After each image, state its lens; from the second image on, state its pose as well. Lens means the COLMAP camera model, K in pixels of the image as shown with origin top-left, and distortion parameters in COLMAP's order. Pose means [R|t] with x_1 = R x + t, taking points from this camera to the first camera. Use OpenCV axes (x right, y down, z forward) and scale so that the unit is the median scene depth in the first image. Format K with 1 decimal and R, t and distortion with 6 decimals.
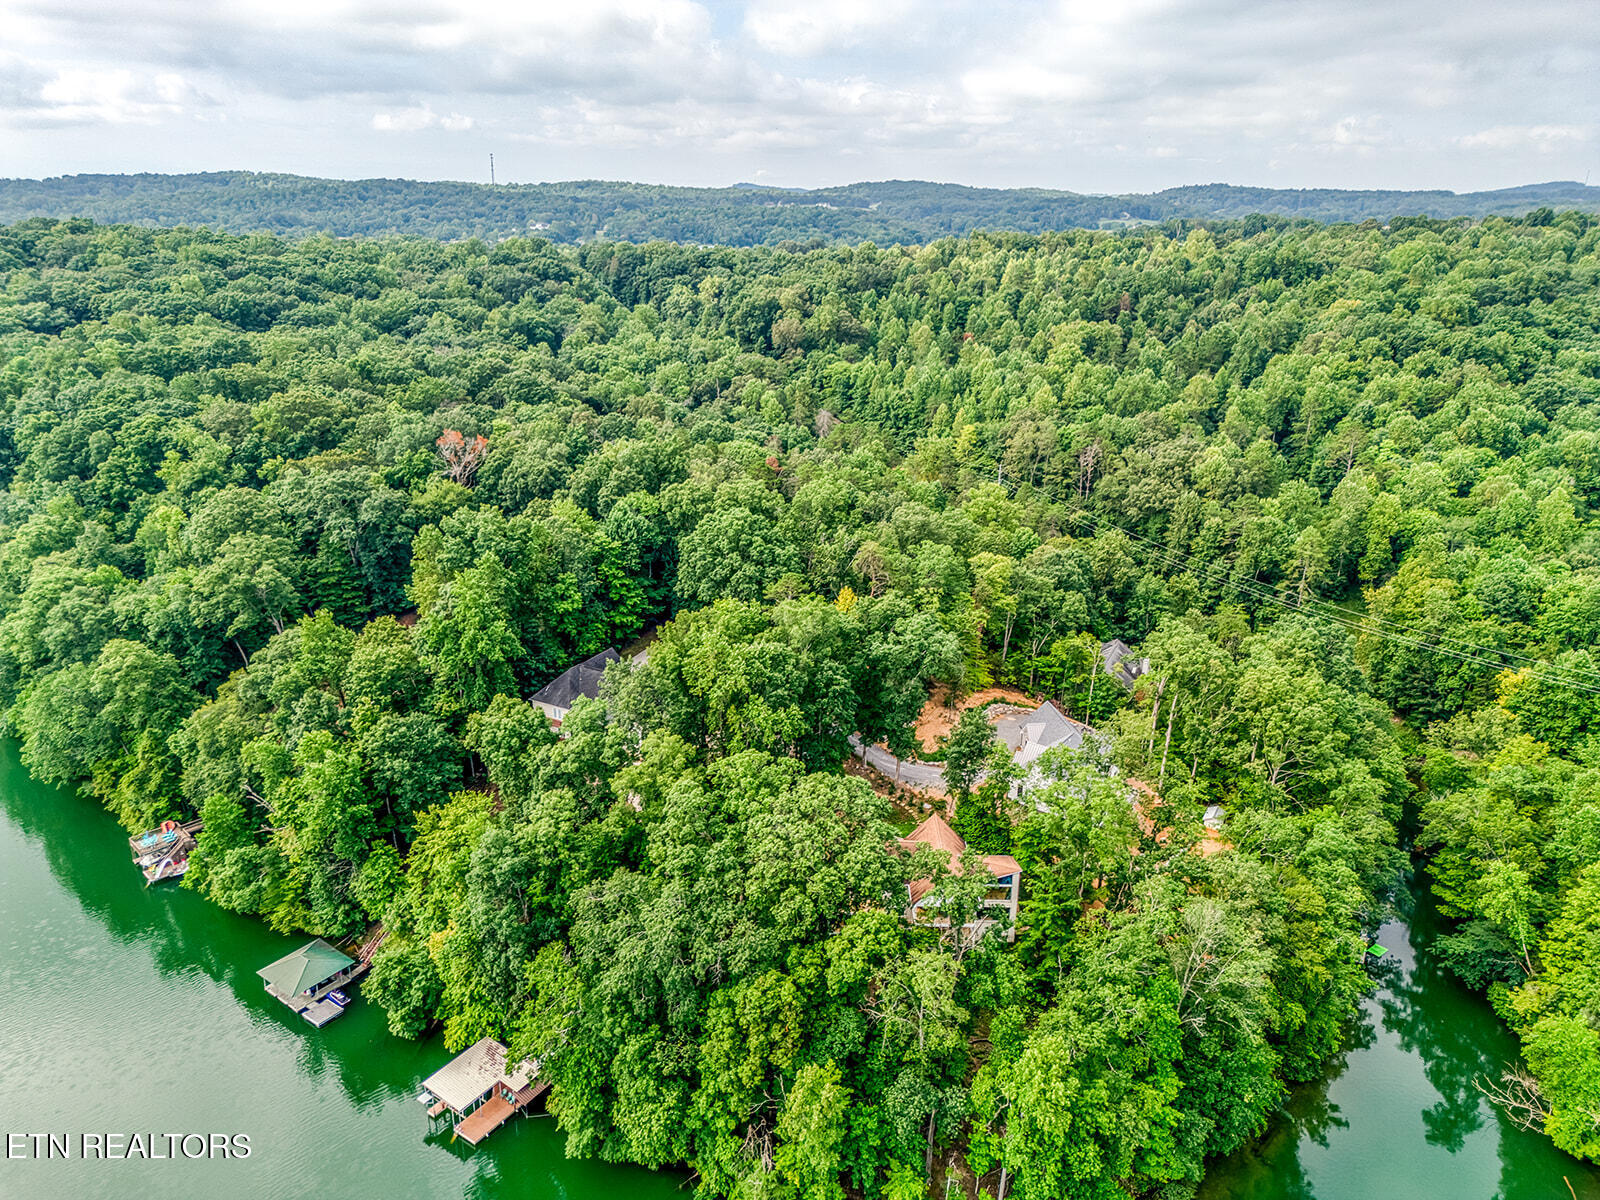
lens RADIAL K [[1126.3, 0, 799.9], [0, 1126.3, 600.4], [0, 0, 1]] dist [0.044846, -0.044711]
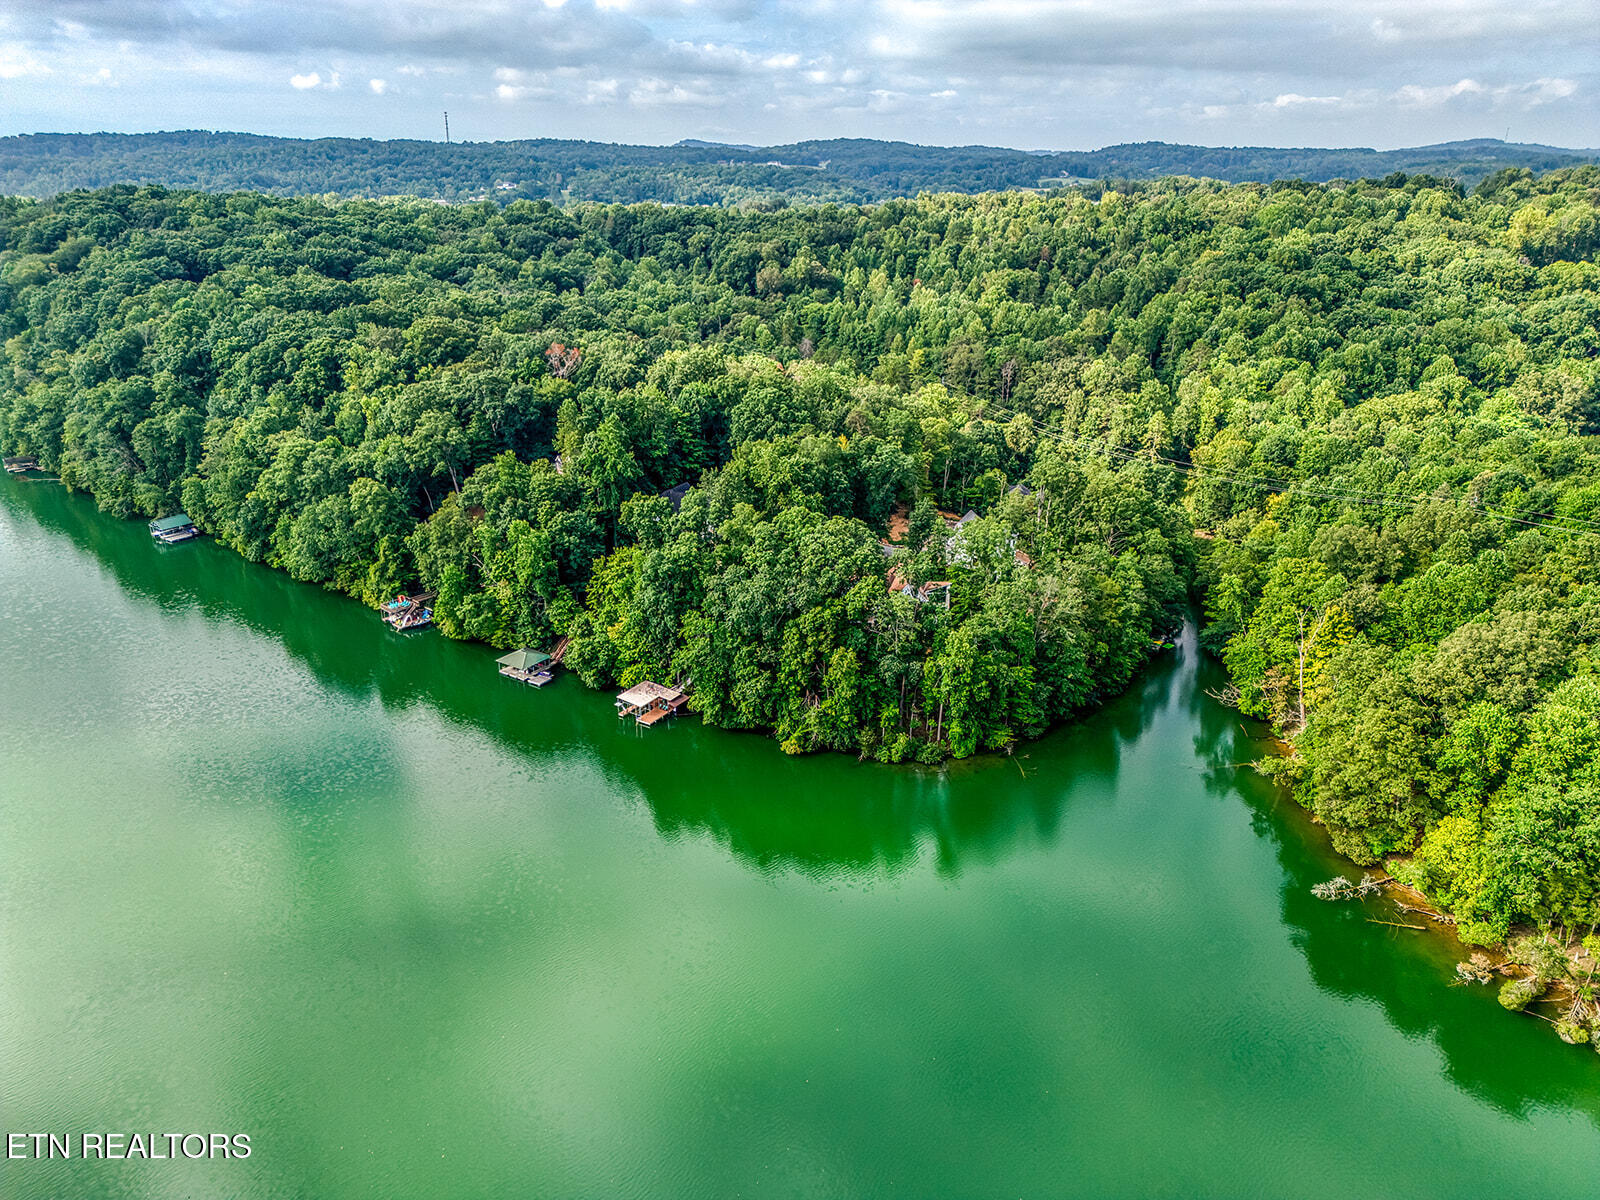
lens RADIAL K [[1126.3, 0, 799.7], [0, 1126.3, 608.6], [0, 0, 1]] dist [0.044846, -0.044711]
pose [[0.998965, -0.017724, 0.041902, -0.065140], [0.015987, 0.999014, 0.041430, 0.121834], [-0.042595, -0.040717, 0.998262, -0.423827]]
